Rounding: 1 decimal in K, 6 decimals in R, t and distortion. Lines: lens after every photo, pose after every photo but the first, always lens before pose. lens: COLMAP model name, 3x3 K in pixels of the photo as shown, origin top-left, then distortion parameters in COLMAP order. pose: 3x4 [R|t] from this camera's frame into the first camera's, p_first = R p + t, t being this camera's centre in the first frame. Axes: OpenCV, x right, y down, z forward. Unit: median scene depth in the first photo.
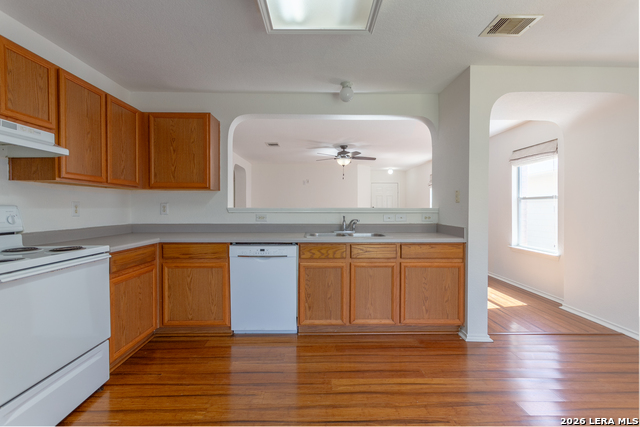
lens RADIAL K [[298.8, 0, 320.5], [0, 298.8, 209.4], [0, 0, 1]] dist [0.000774, 0.000205]
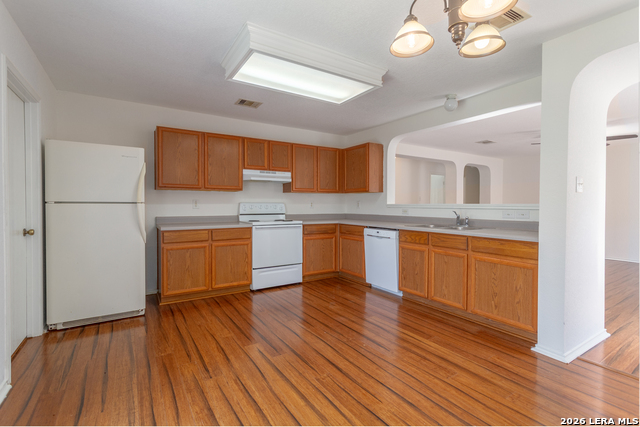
lens RADIAL K [[298.8, 0, 320.5], [0, 298.8, 209.4], [0, 0, 1]] dist [0.000774, 0.000205]
pose [[0.525865, 0.014651, -0.850442, 0.917609], [-0.004612, 0.999886, 0.014373, 0.001725], [0.850555, -0.003637, 0.525873, -0.027448]]
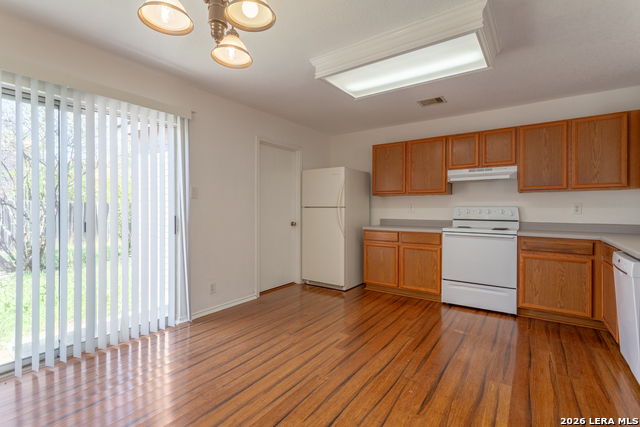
lens RADIAL K [[298.8, 0, 320.5], [0, 298.8, 209.4], [0, 0, 1]] dist [0.000774, 0.000205]
pose [[-0.593257, -0.000007, -0.805013, 0.903400], [-0.004630, 0.999983, 0.003404, 0.002605], [0.805000, 0.005747, -0.593248, 0.829191]]
